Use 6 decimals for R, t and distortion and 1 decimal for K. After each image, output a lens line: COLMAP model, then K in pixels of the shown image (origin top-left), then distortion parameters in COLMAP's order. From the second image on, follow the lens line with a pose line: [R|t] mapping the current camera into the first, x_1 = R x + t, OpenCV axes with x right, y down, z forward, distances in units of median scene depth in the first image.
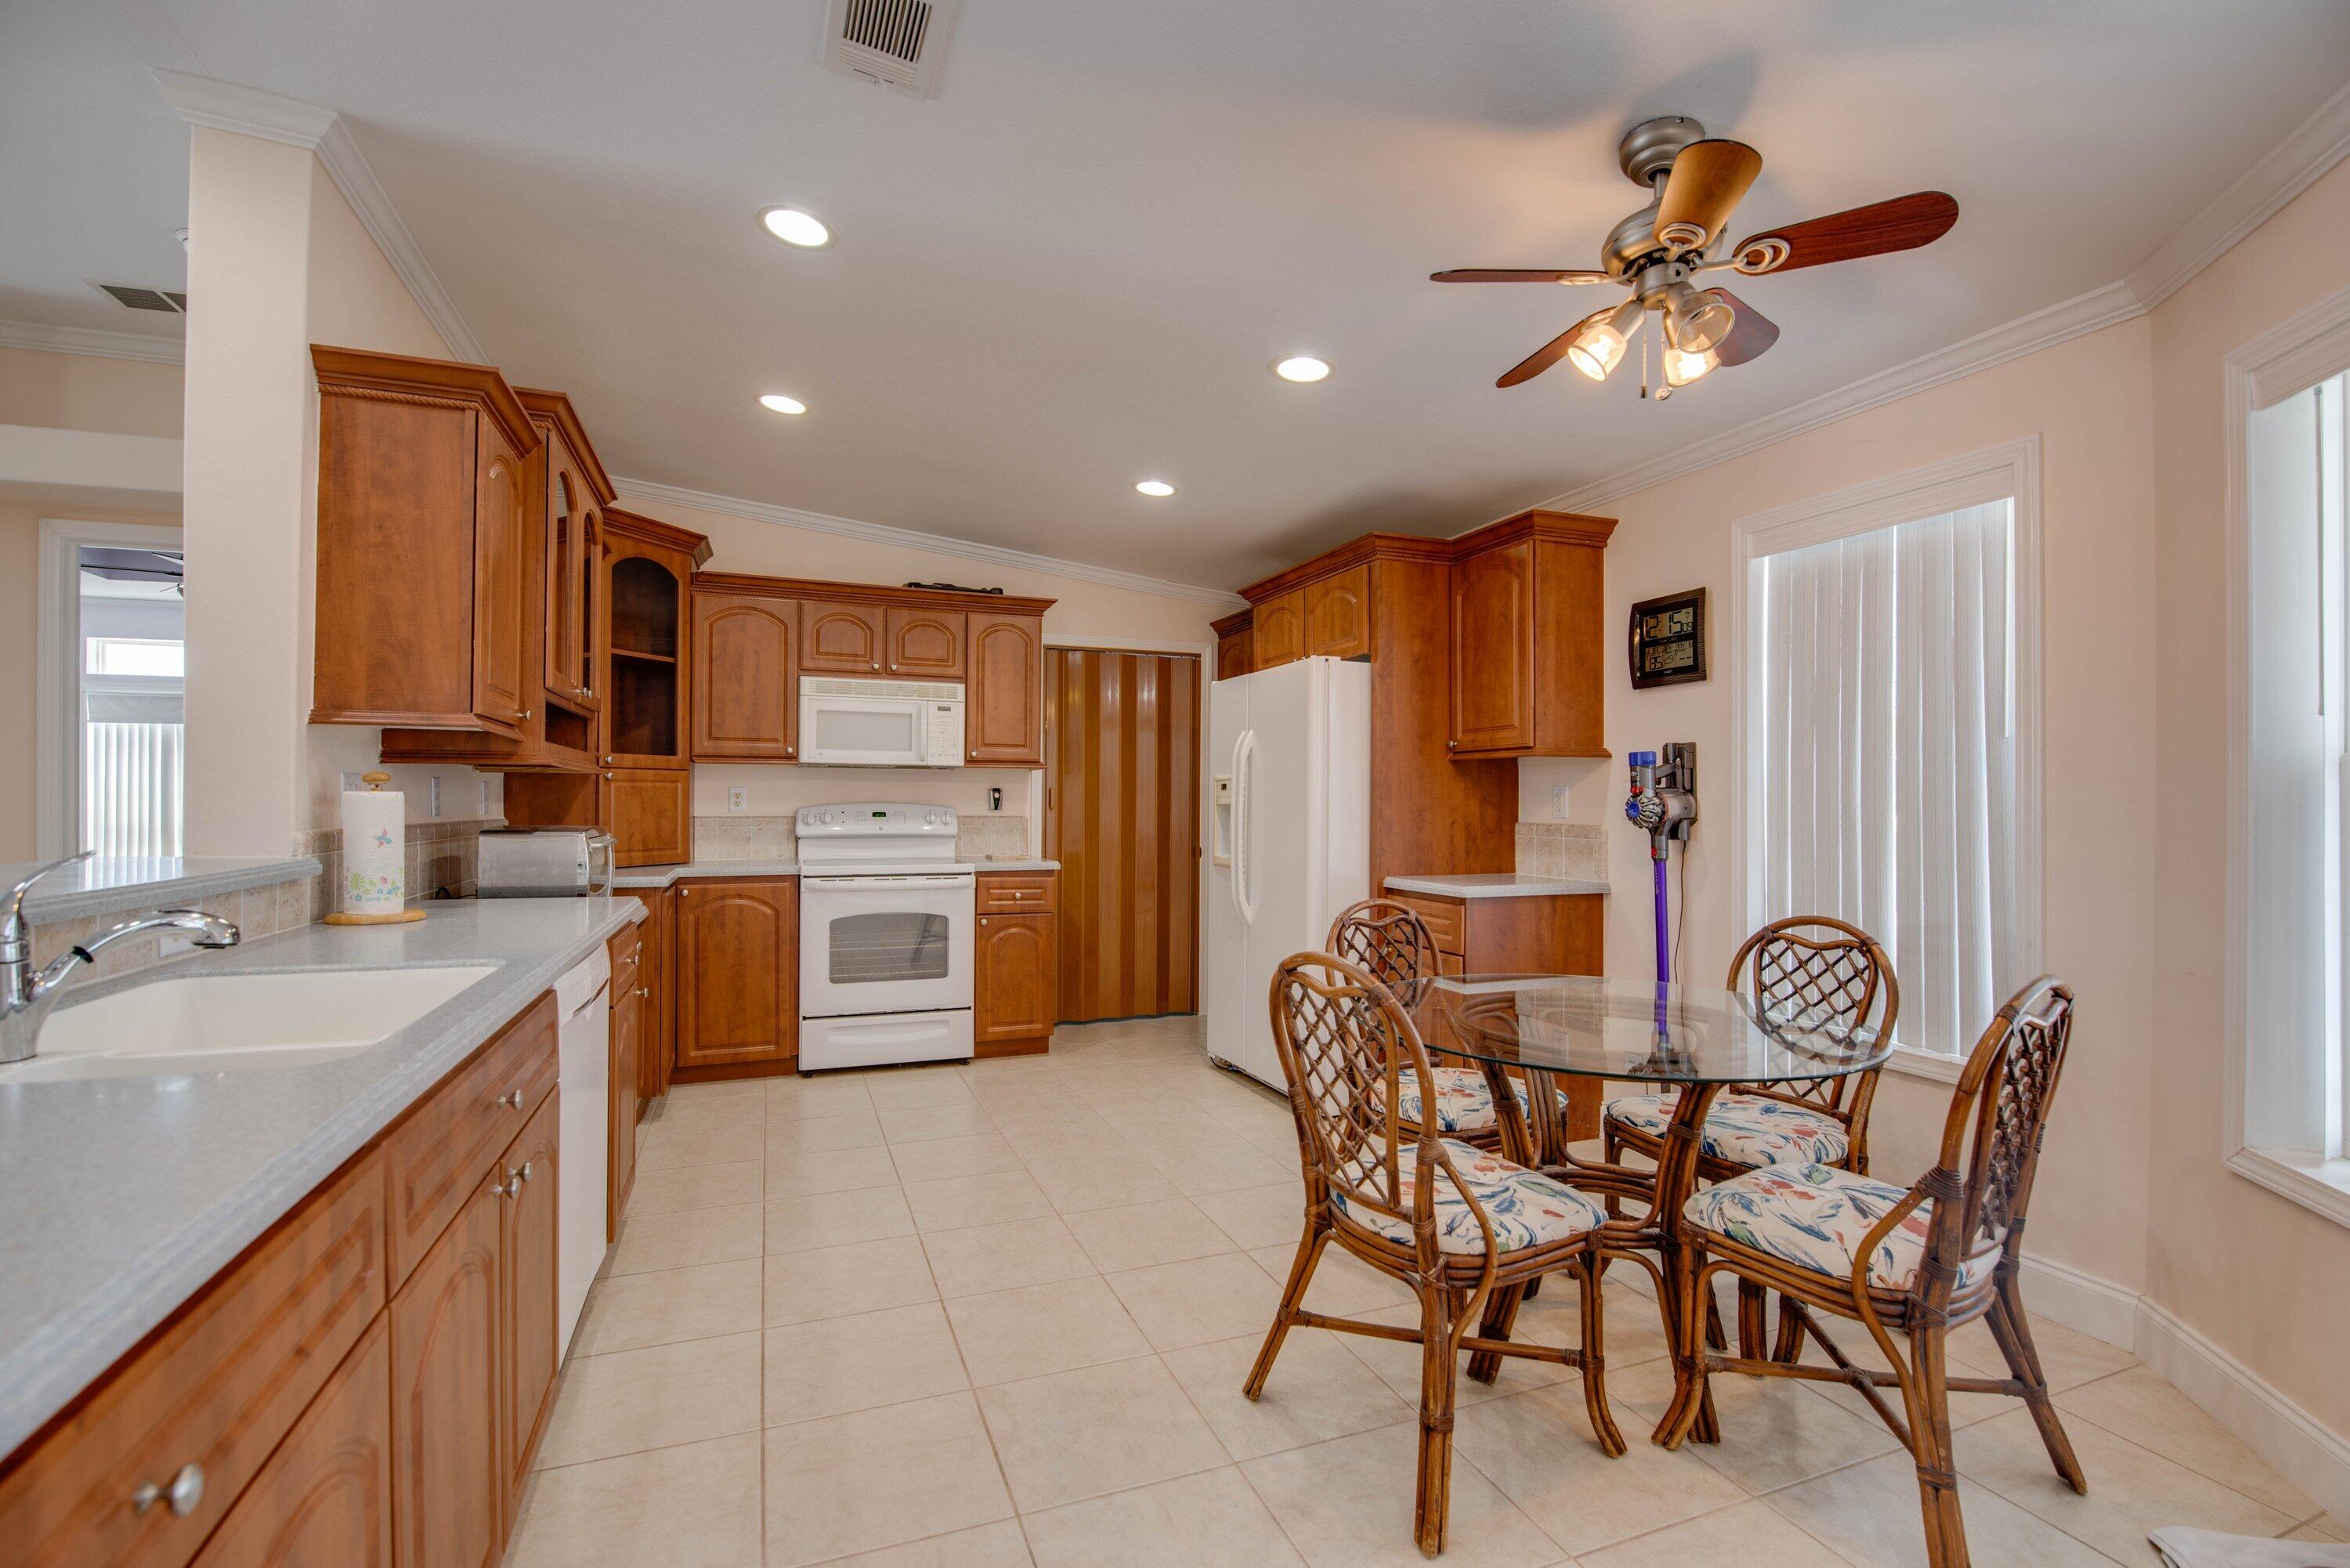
lens RADIAL K [[1027.5, 0, 1138.0], [0, 1027.5, 793.8], [0, 0, 1]] dist [0.000863, -0.009736]
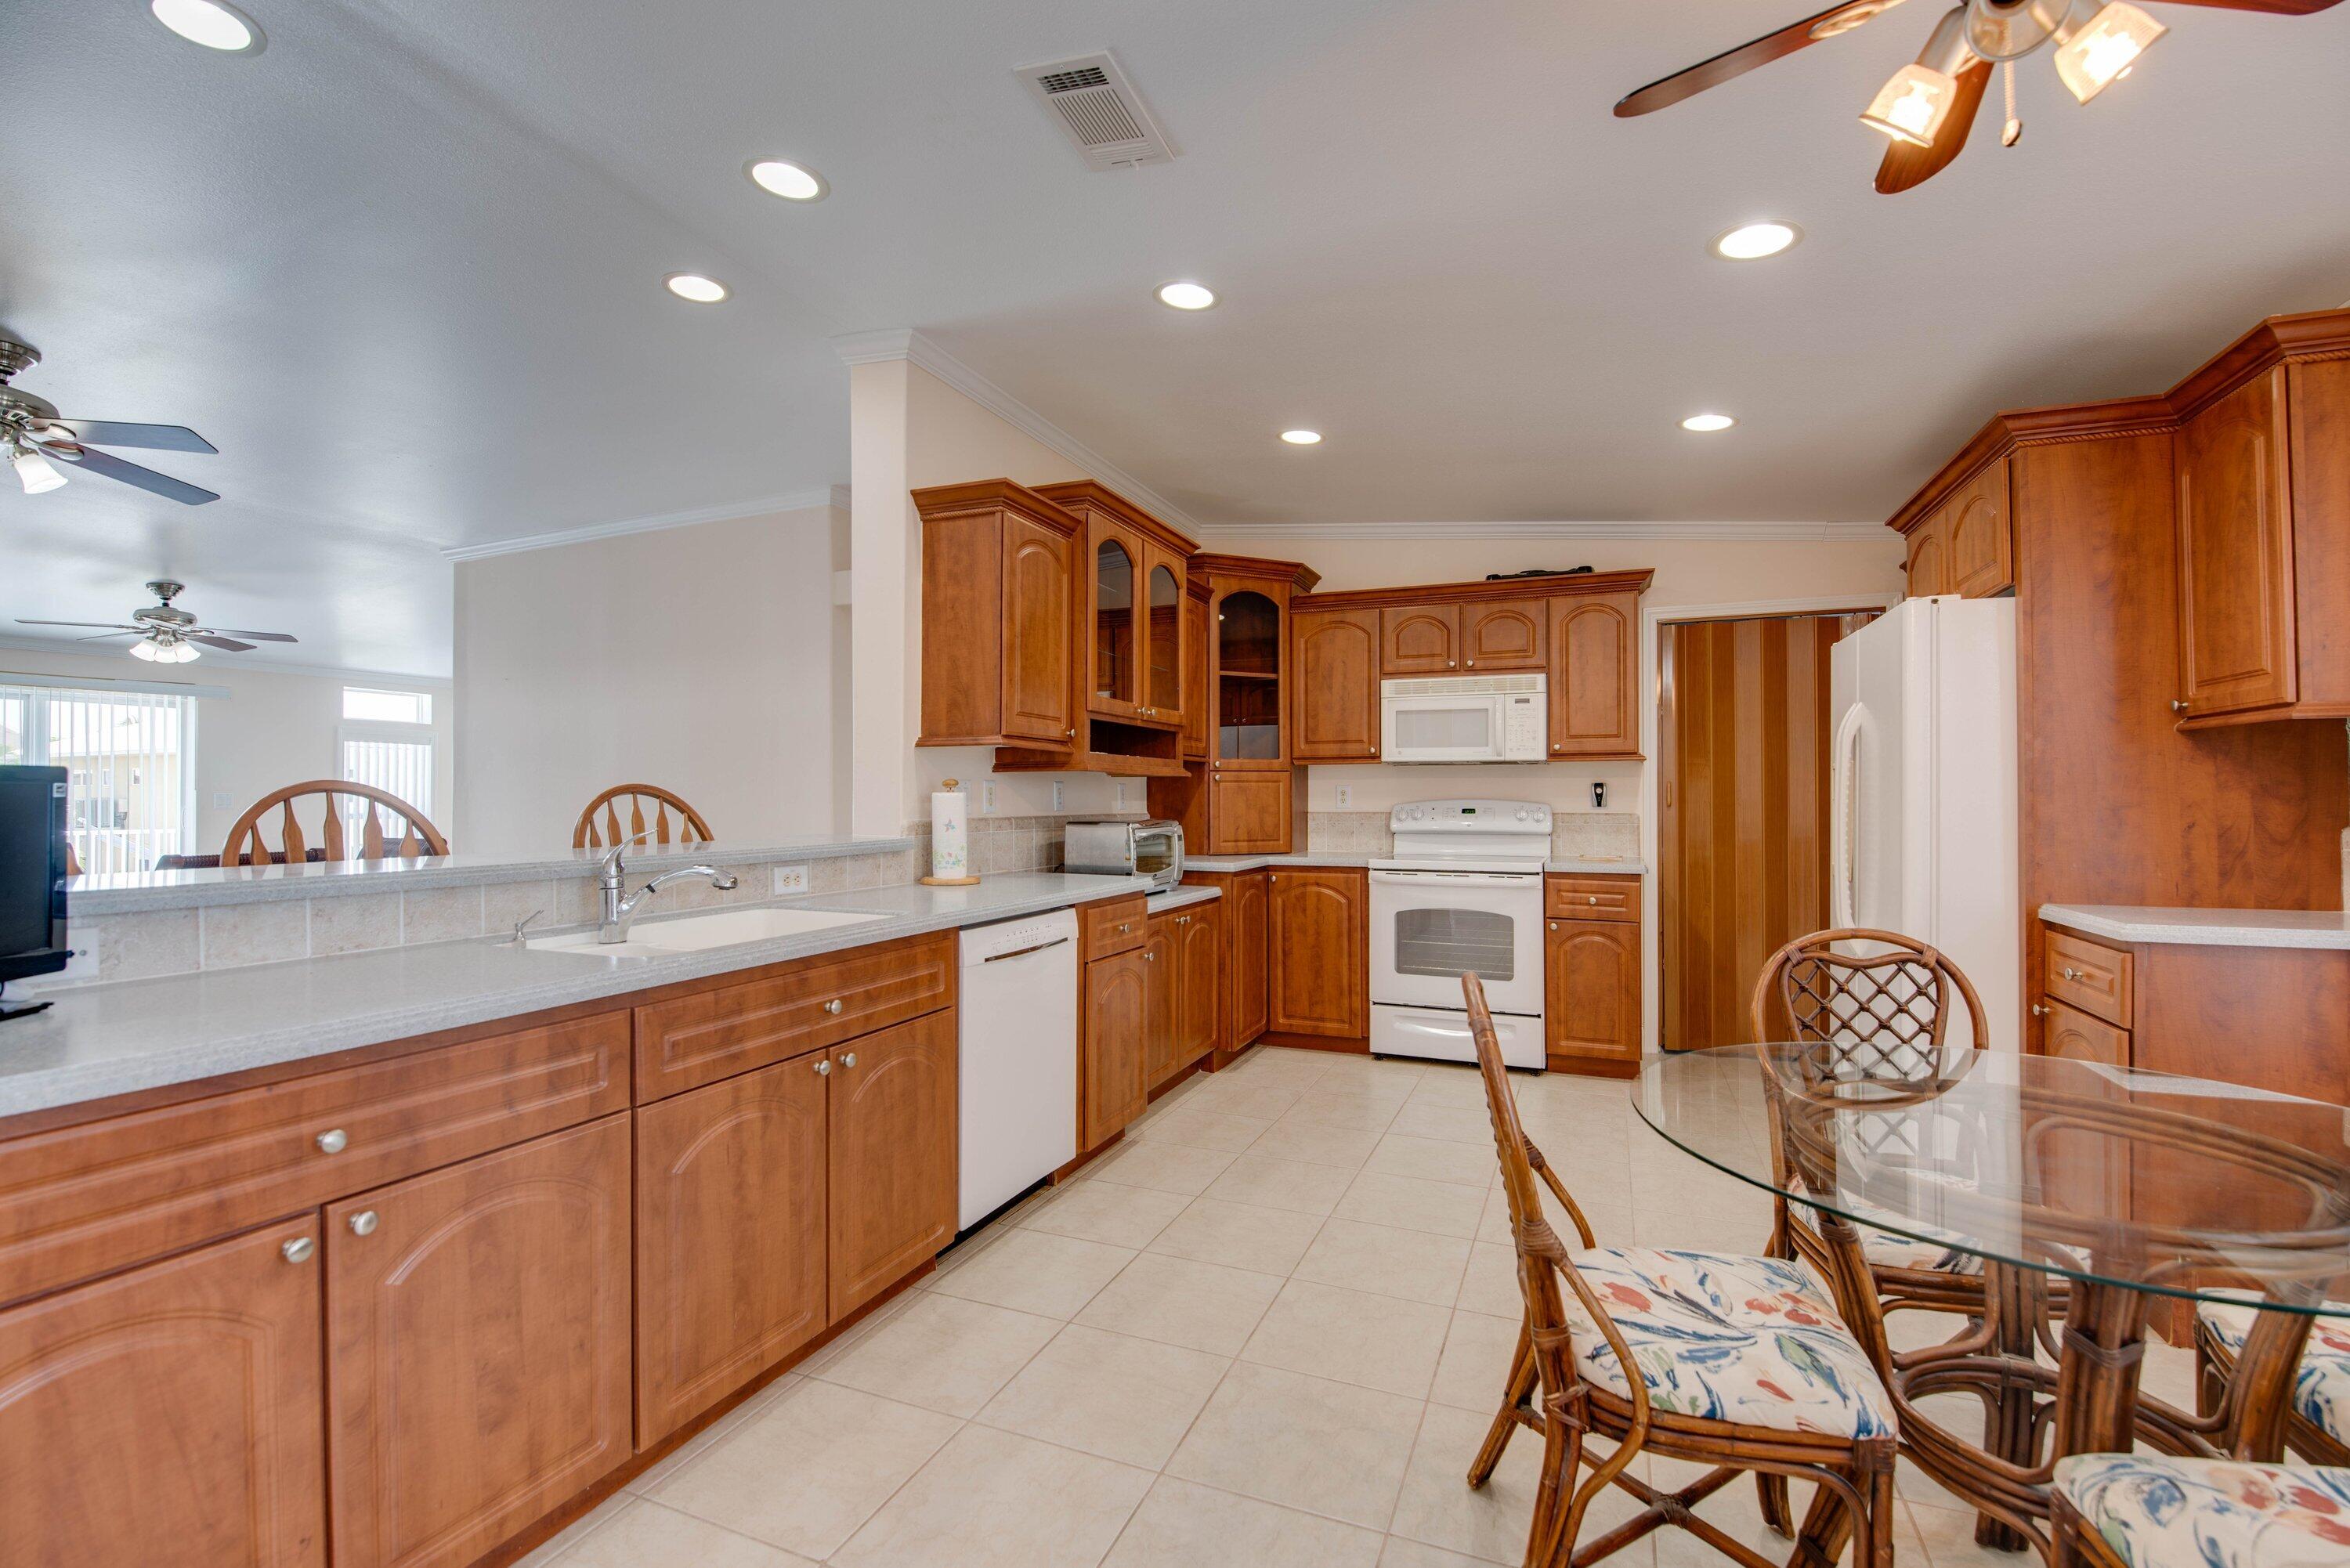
lens RADIAL K [[1013.7, 0, 1175.0], [0, 1013.7, 784.0], [0, 0, 1]] dist [-0.000454, -0.008342]
pose [[0.734997, -0.013969, -0.677927, 0.239122], [0.009285, 0.999901, -0.010537, 0.001765], [0.678007, 0.001450, 0.735054, 0.094010]]
